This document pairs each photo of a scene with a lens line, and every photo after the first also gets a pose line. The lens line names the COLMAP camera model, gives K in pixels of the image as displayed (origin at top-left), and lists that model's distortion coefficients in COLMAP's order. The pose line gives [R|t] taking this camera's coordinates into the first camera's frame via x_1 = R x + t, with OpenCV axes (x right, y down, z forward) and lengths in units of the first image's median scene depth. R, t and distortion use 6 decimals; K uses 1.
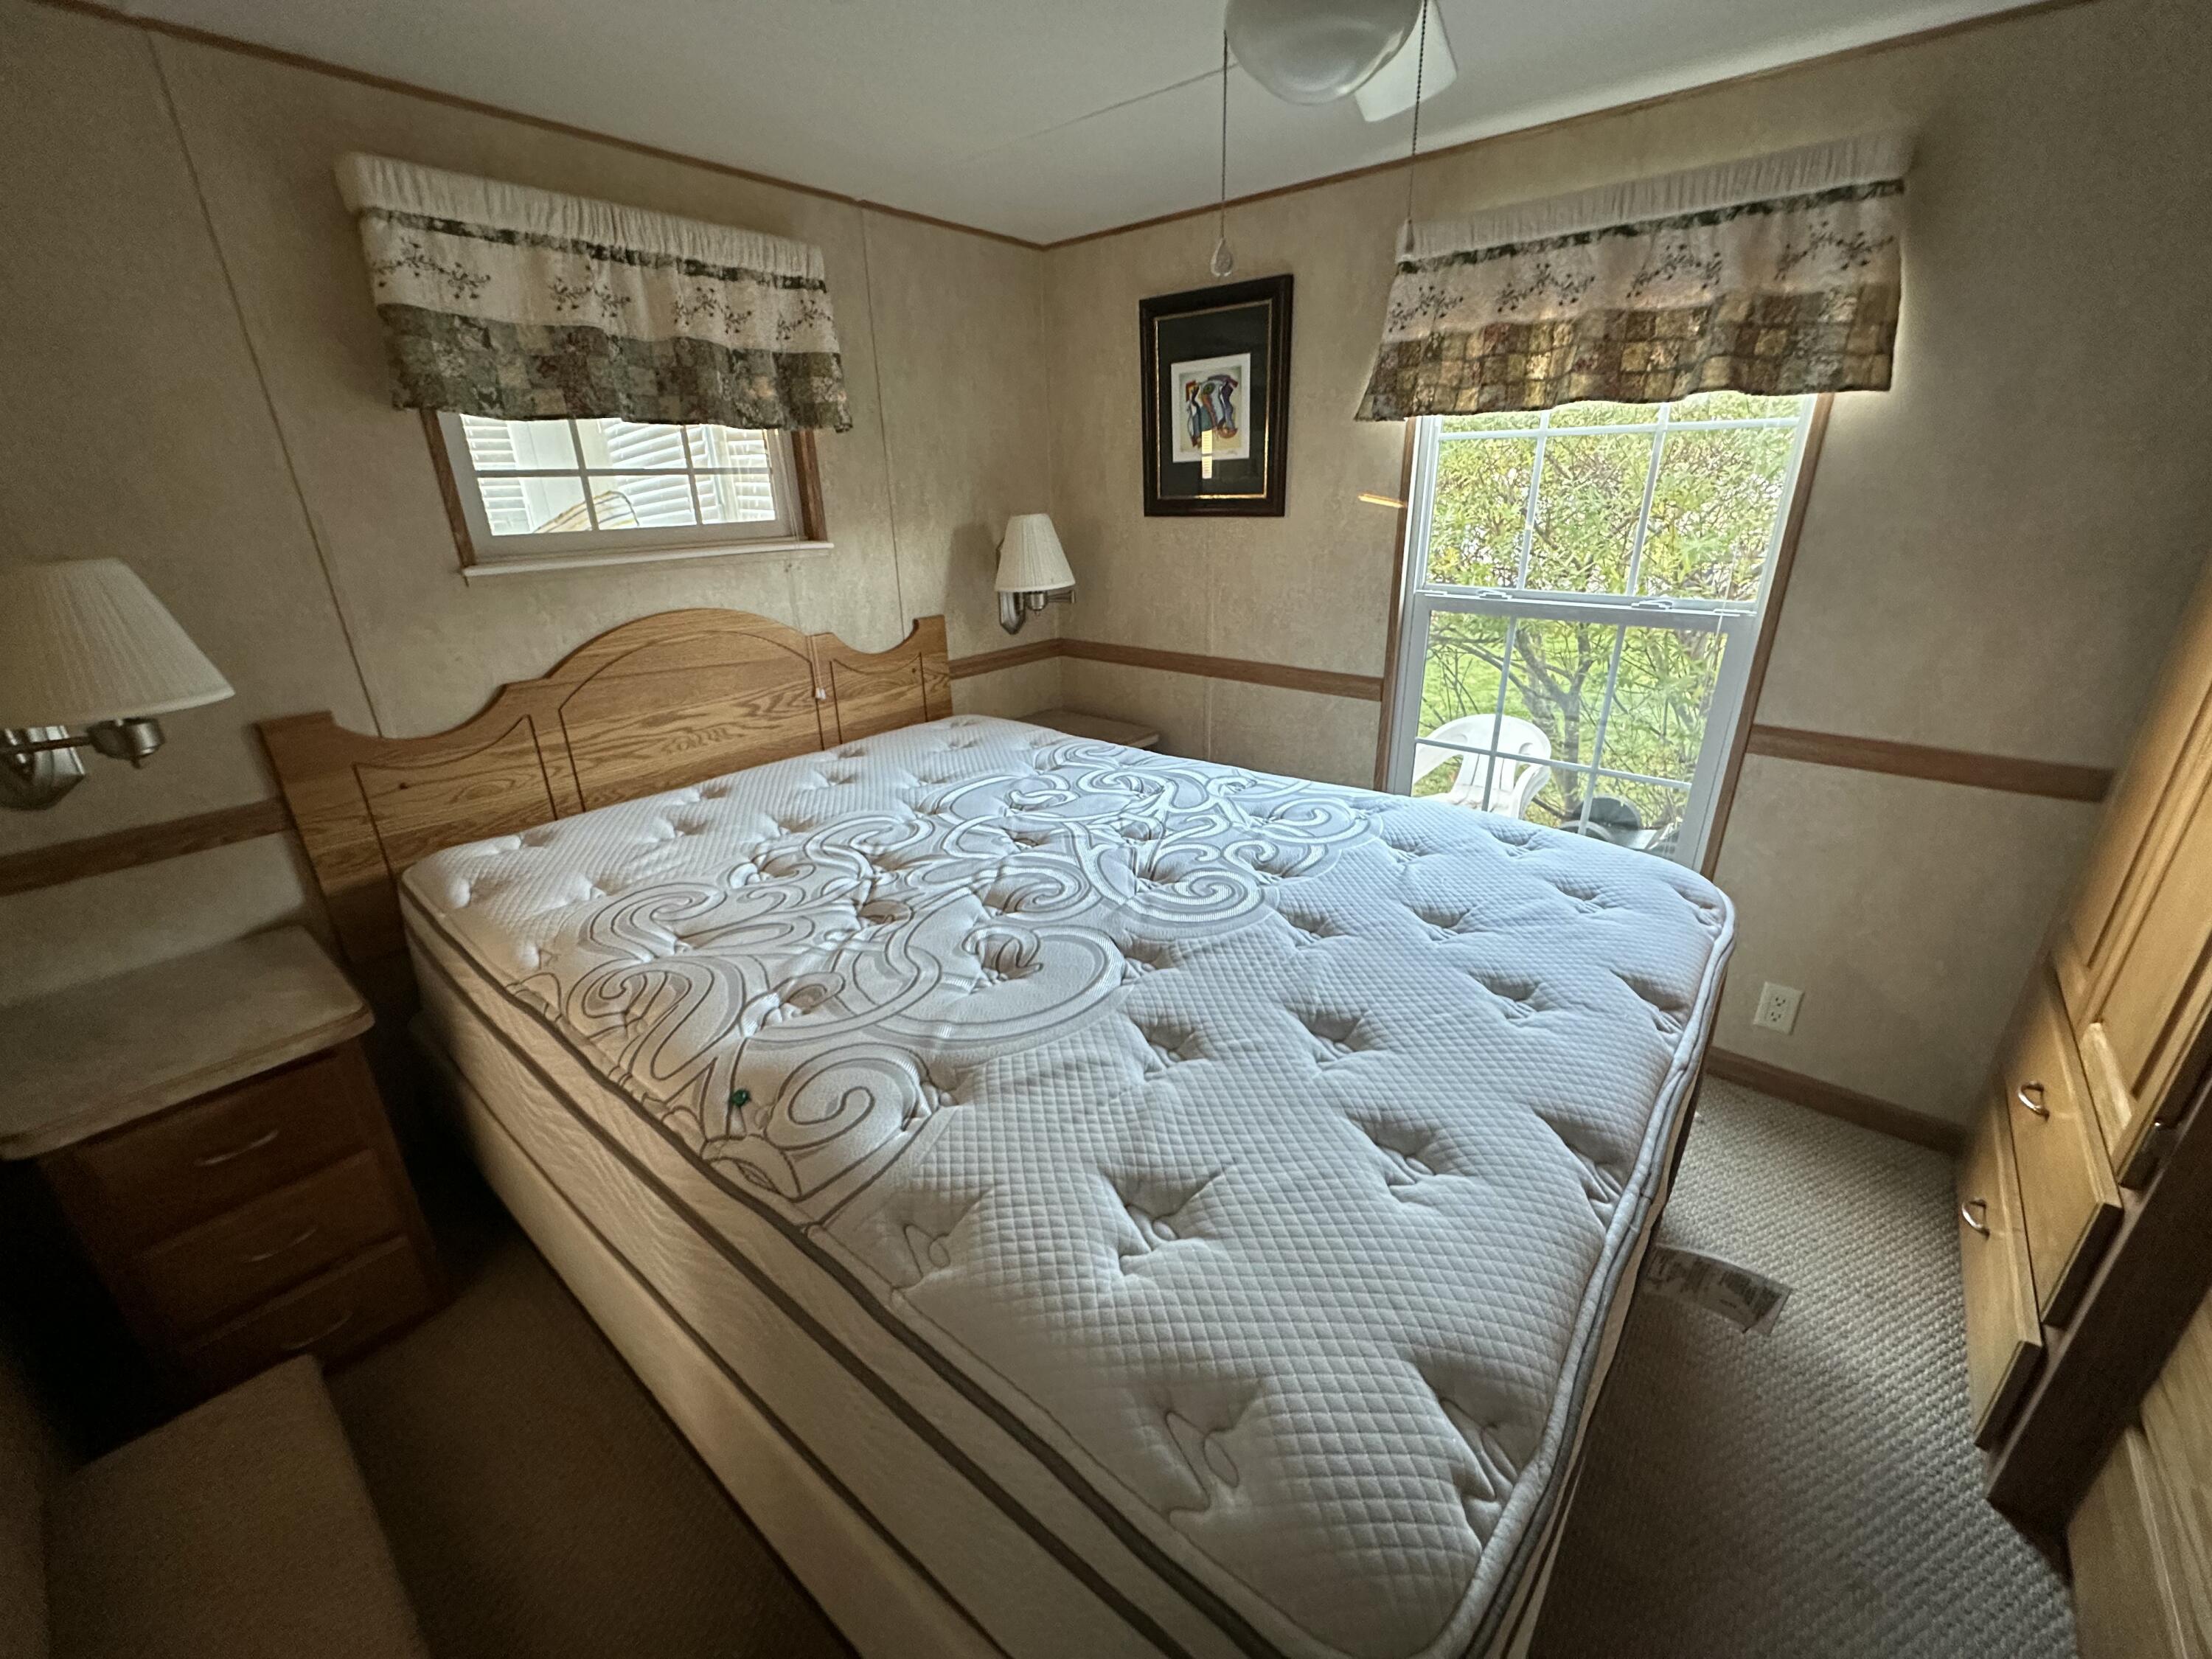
lens RADIAL K [[883.6, 0, 1107.1], [0, 883.6, 826.5], [0, 0, 1]] dist [0.000835, -0.000040]
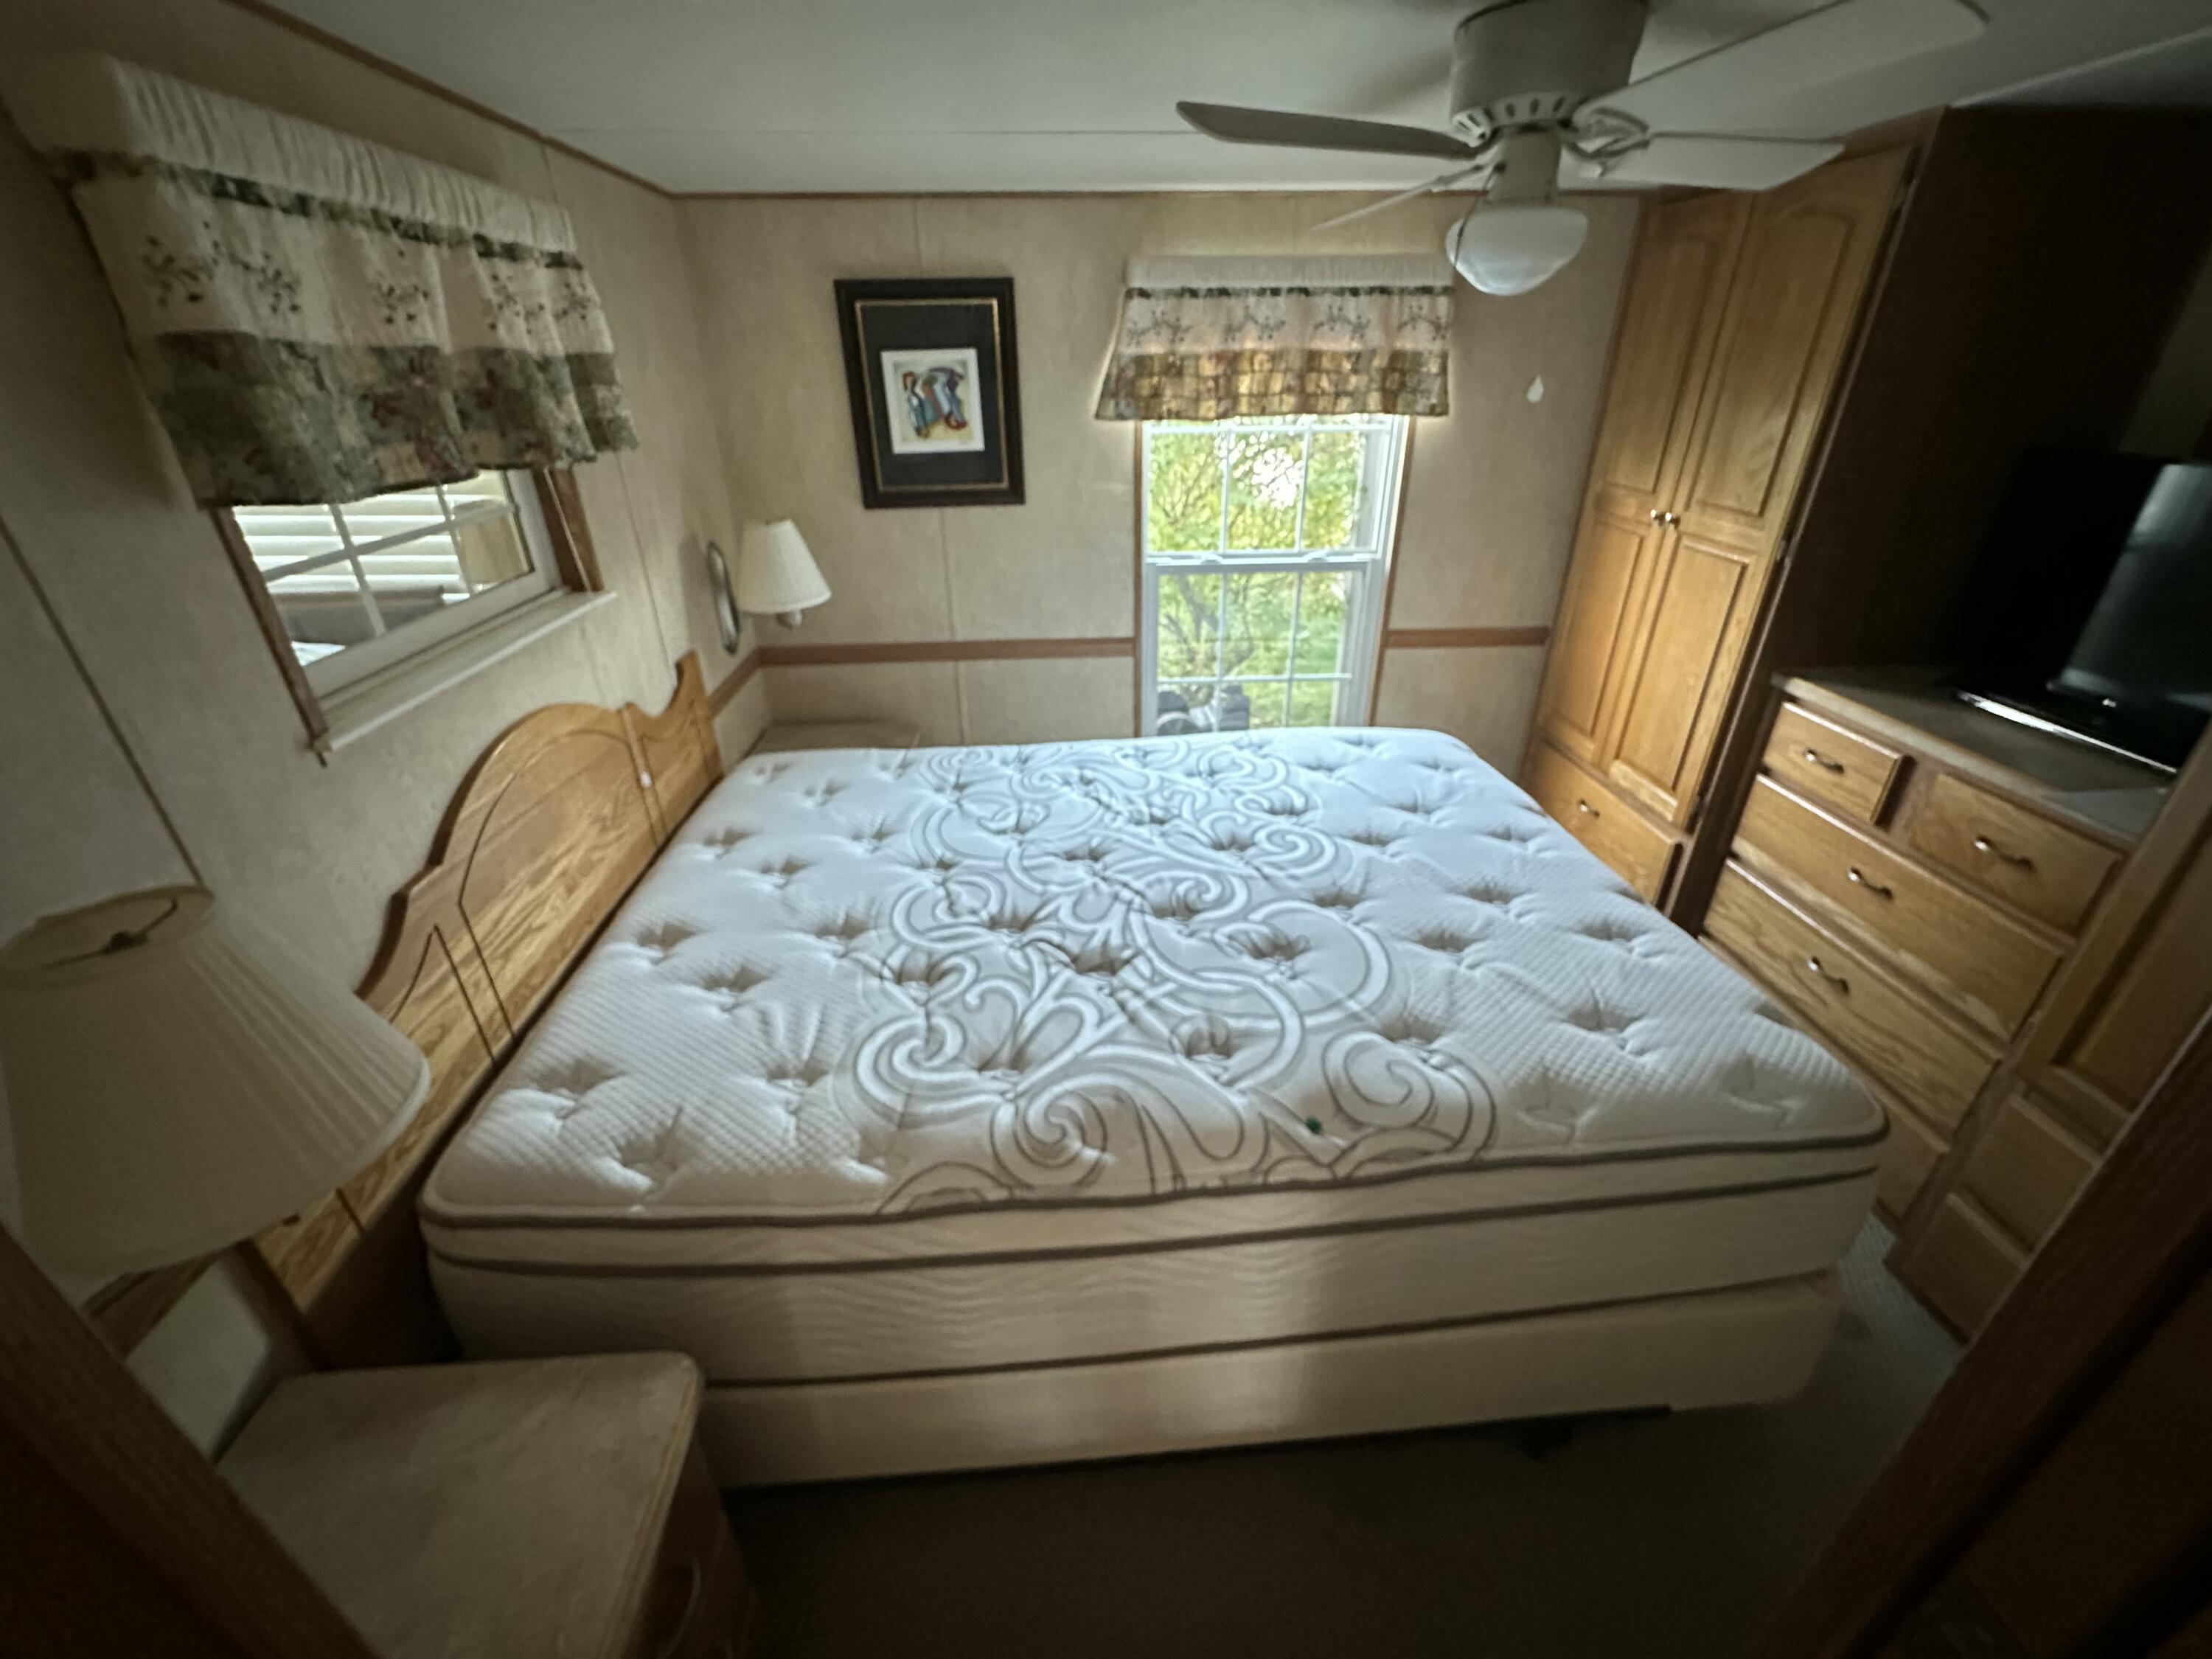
lens RADIAL K [[893.0, 0, 1106.3], [0, 893.0, 828.2], [0, 0, 1]] dist [-0.011115, 0.004371]
pose [[0.725657, -0.307269, 0.615636, -0.691093], [0.249204, 0.951368, 0.181097, -0.196806], [-0.641342, 0.022005, 0.766939, 0.150577]]
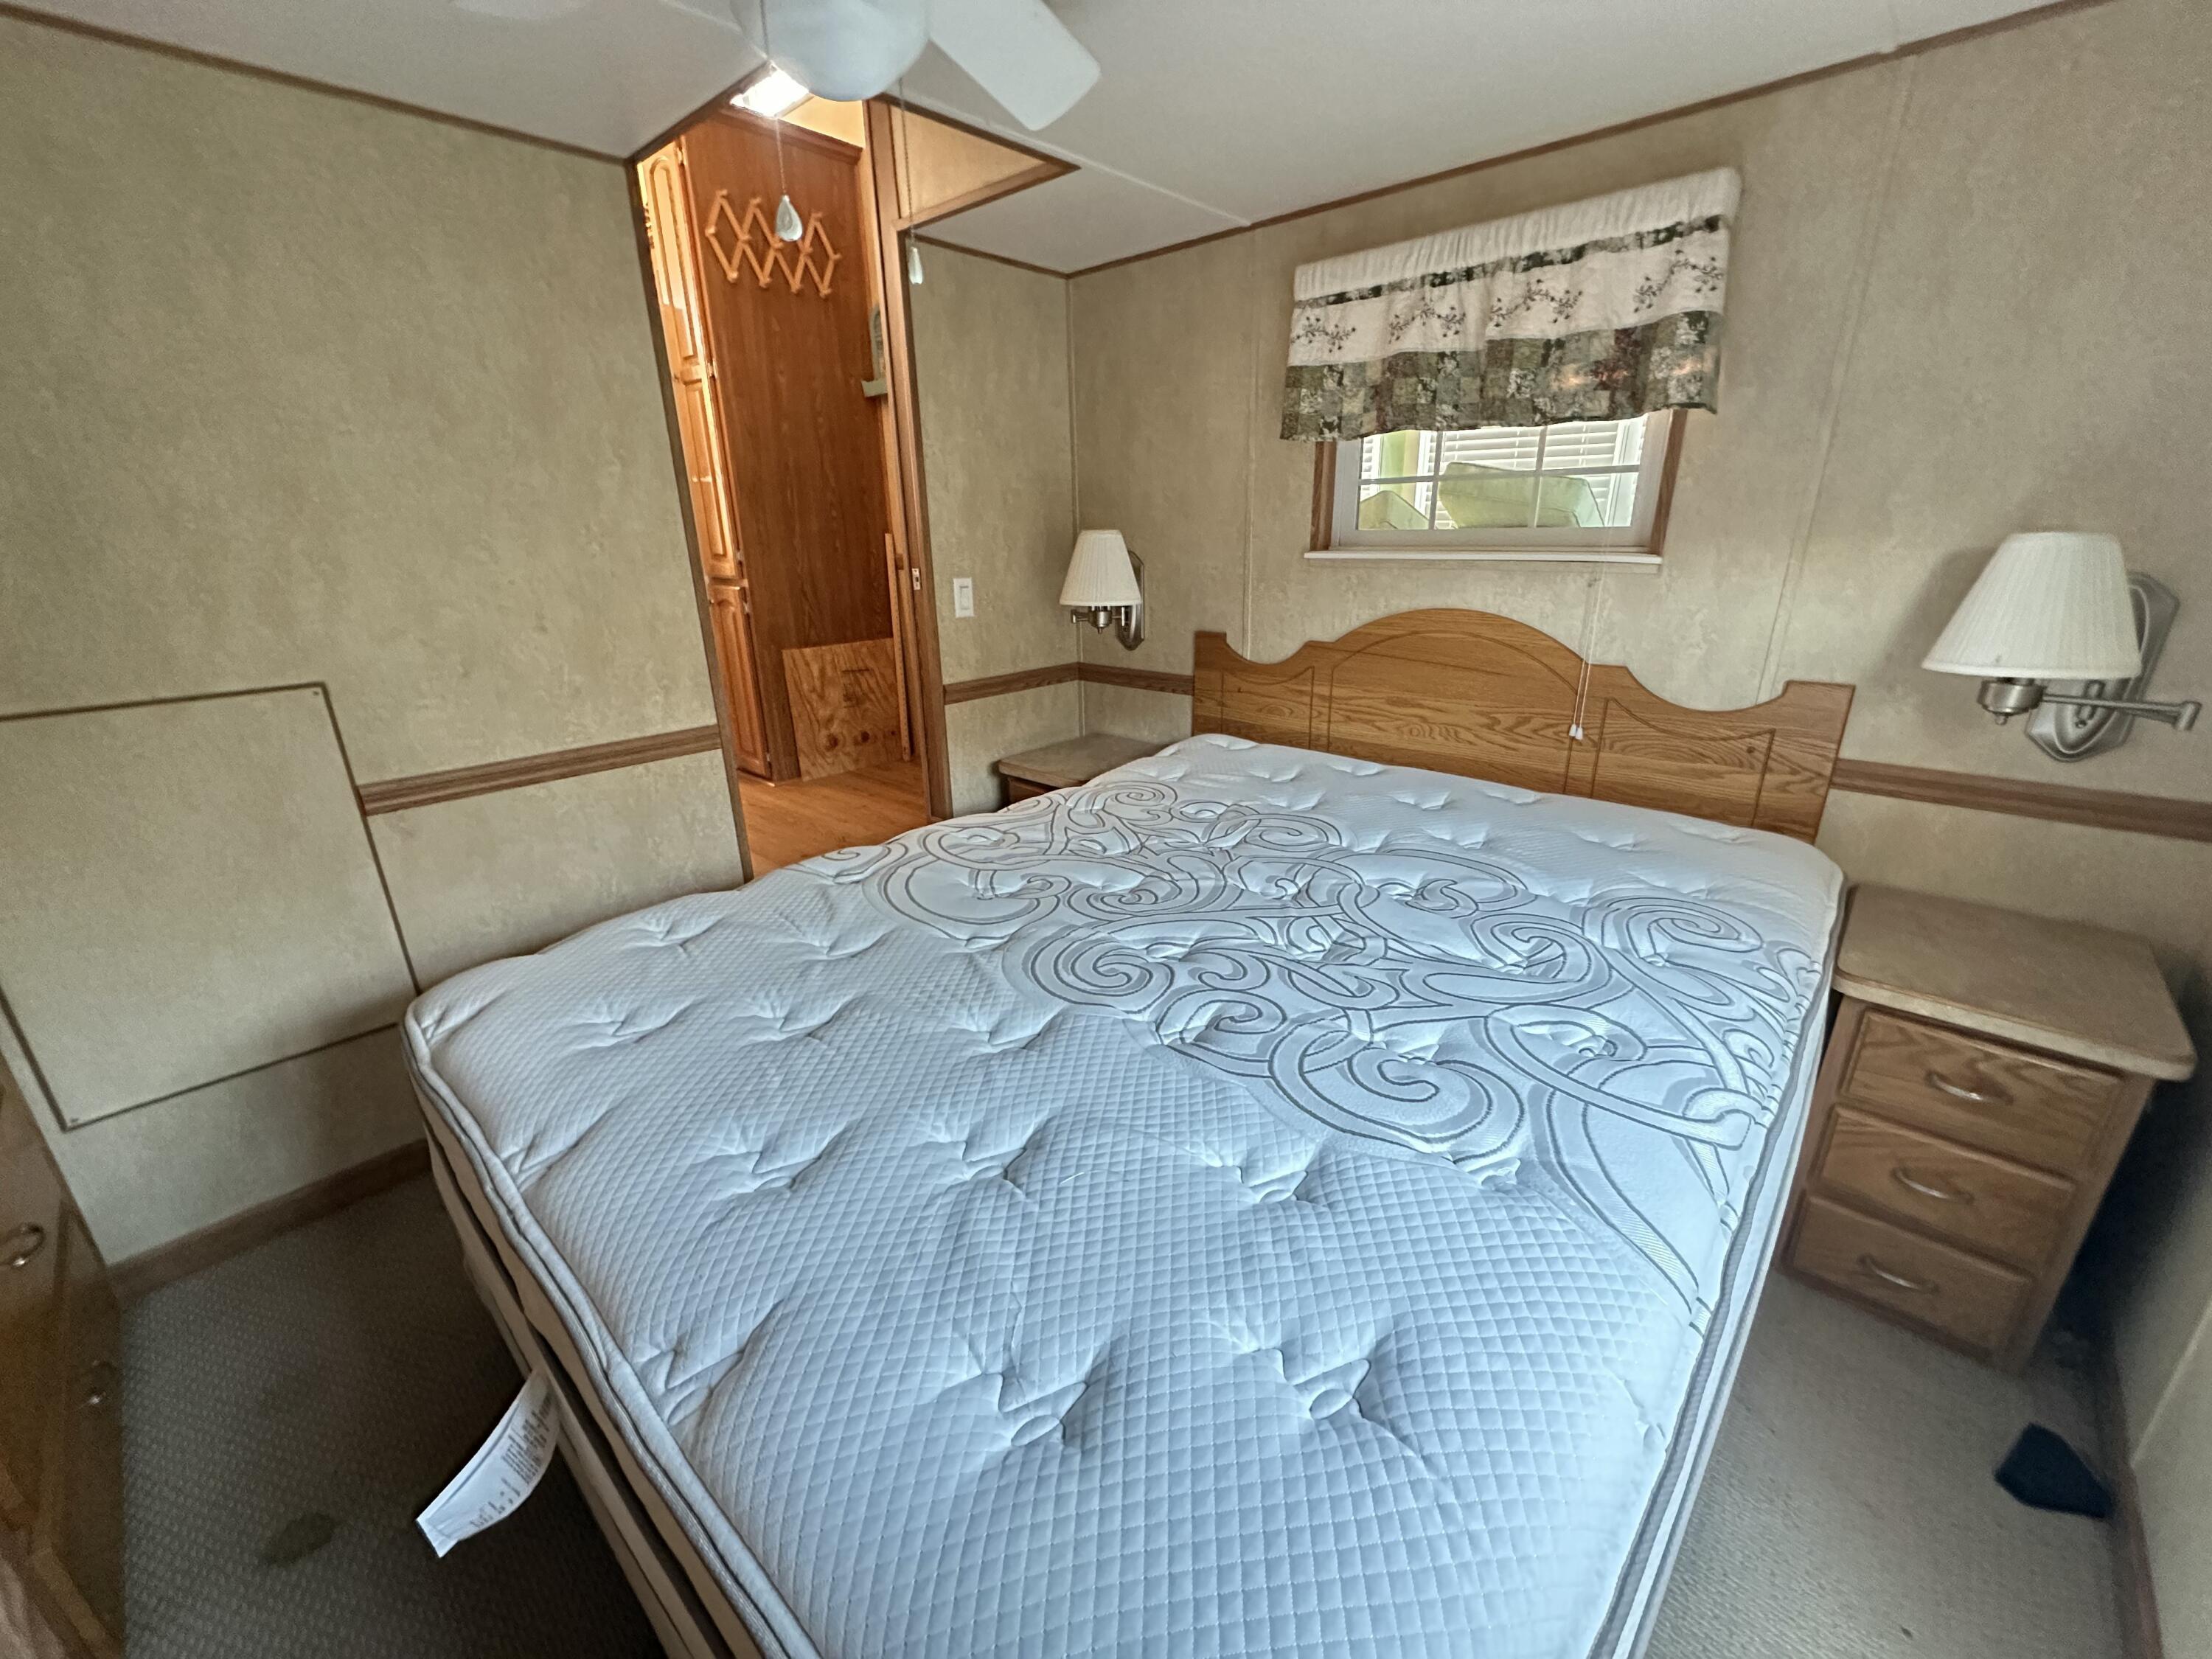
lens RADIAL K [[882.6, 0, 1106.0], [0, 882.6, 829.5], [0, 0, 1]] dist [-0.000341, -0.000203]
pose [[-0.053365, 0.348428, -0.935815, 0.680060], [-0.347083, 0.872248, 0.344553, -0.265022], [0.936315, 0.343193, 0.074386, 0.712932]]
